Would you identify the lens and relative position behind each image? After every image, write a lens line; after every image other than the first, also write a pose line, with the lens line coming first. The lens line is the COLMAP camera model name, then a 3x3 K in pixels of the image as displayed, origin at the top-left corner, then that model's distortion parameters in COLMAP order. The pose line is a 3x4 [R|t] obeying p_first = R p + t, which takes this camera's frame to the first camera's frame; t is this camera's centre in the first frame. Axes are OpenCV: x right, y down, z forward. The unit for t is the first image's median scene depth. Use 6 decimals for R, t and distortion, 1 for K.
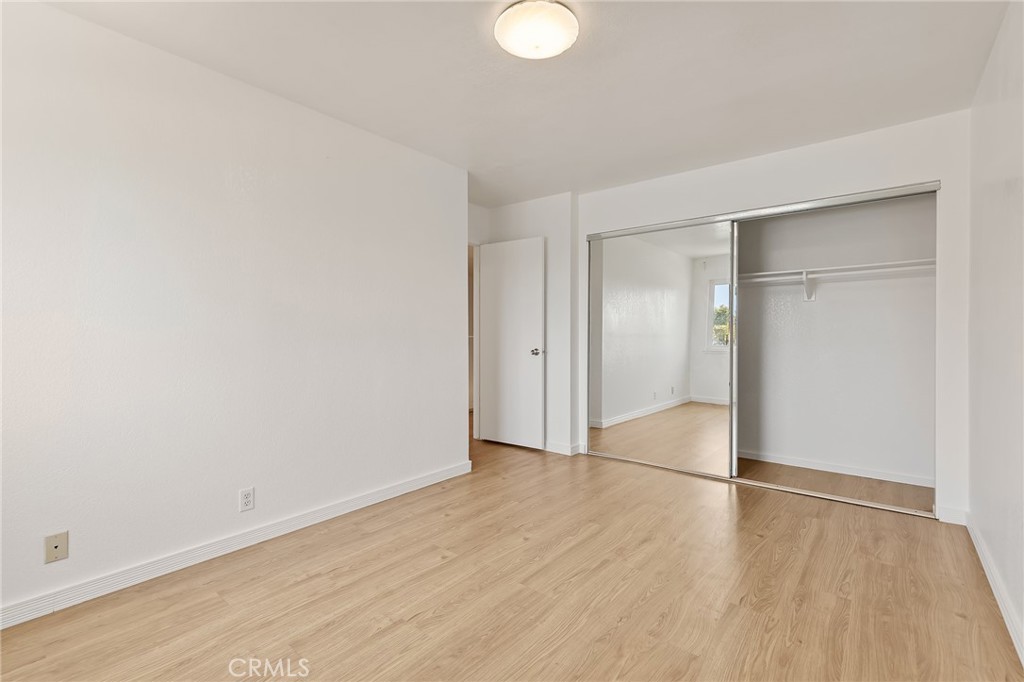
lens RADIAL K [[463.6, 0, 512.0], [0, 463.6, 335.5], [0, 0, 1]] dist [0.000577, -0.000325]
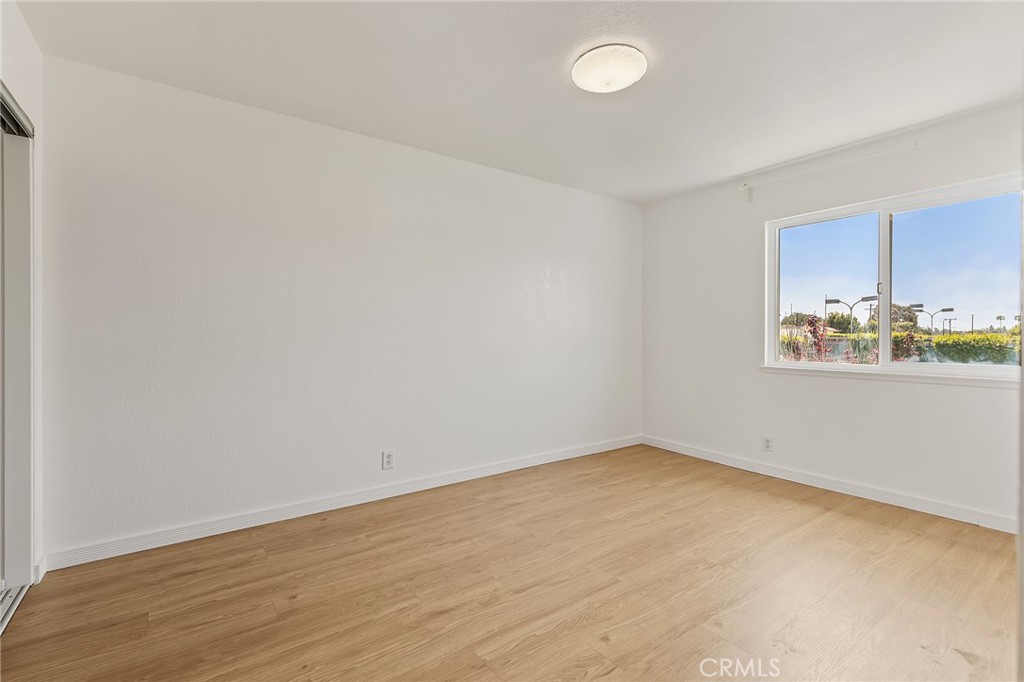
lens RADIAL K [[463.6, 0, 514.5], [0, 463.6, 340.7], [0, 0, 1]] dist [0.000577, -0.000325]
pose [[-0.966891, -0.004630, 0.255148, -0.013450], [0.000995, 0.999759, 0.021910, -0.010346], [-0.255188, 0.021439, -0.966654, 1.888153]]
